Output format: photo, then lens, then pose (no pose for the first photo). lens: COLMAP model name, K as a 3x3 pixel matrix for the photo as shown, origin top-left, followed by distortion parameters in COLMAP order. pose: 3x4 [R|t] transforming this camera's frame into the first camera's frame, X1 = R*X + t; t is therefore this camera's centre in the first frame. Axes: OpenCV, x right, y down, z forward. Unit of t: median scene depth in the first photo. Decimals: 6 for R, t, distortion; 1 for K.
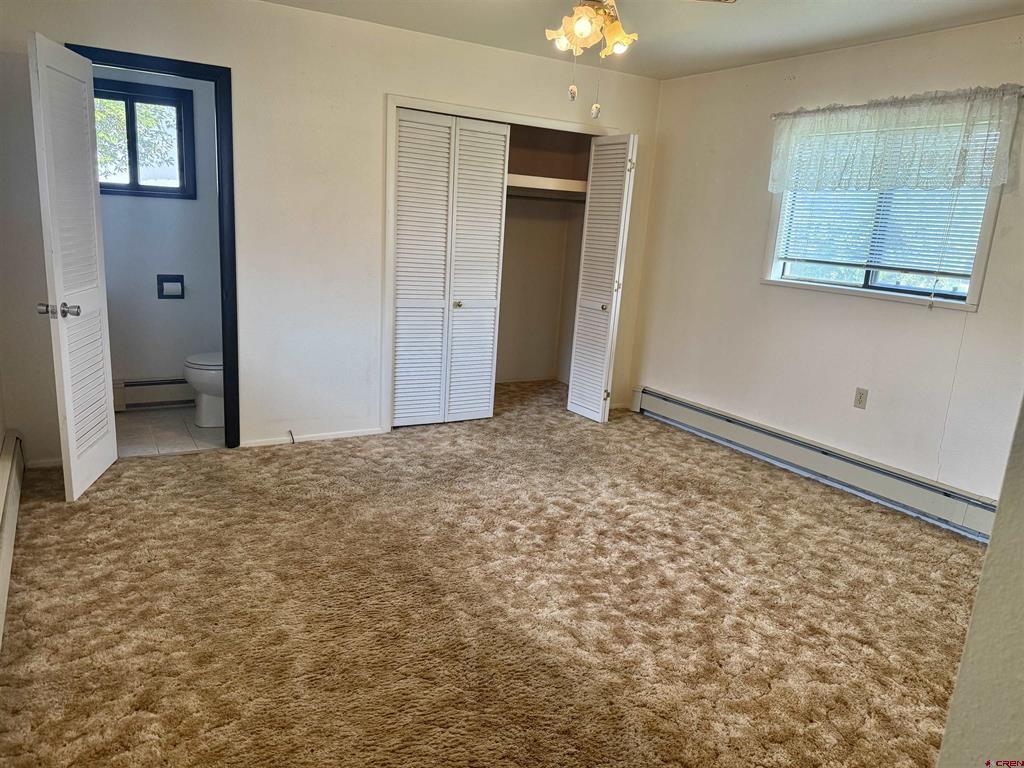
lens RADIAL K [[716.5, 0, 505.1], [0, 716.5, 387.2], [0, 0, 1]] dist [0.096230, -0.131151]
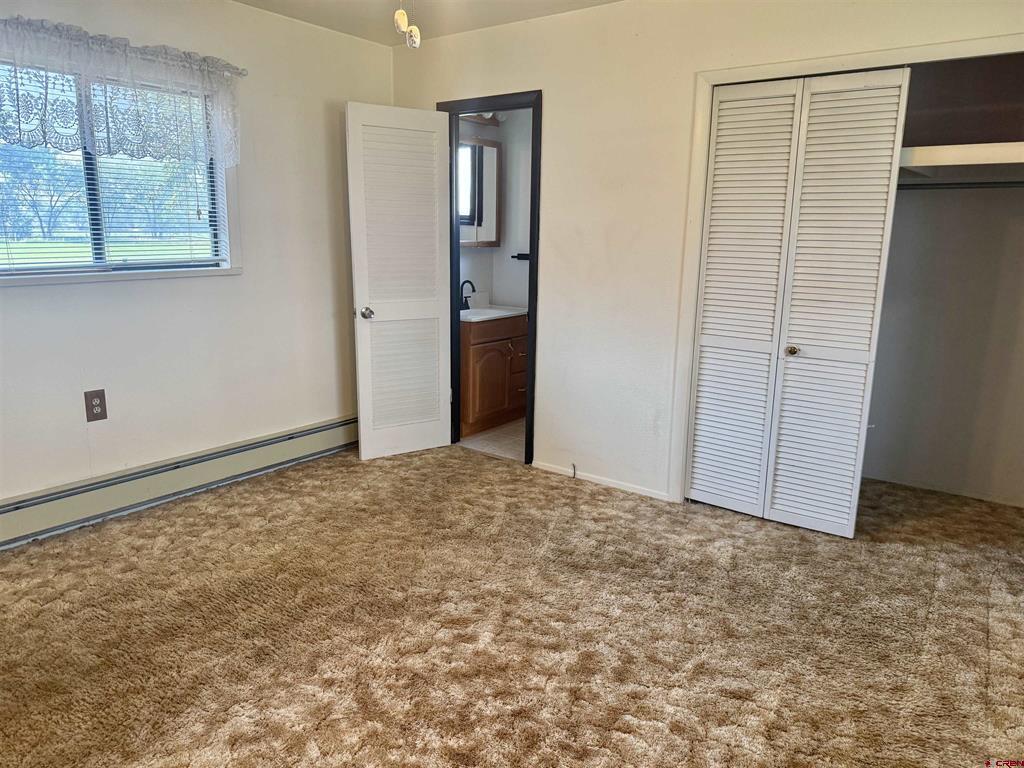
lens RADIAL K [[734.5, 0, 533.5], [0, 734.5, 374.1], [0, 0, 1]] dist [0.094869, -0.149414]
pose [[0.383877, 0.123587, -0.915076, 0.546058], [-0.200450, 0.978524, 0.048066, -0.089547], [0.901365, 0.164975, 0.400406, 0.575155]]
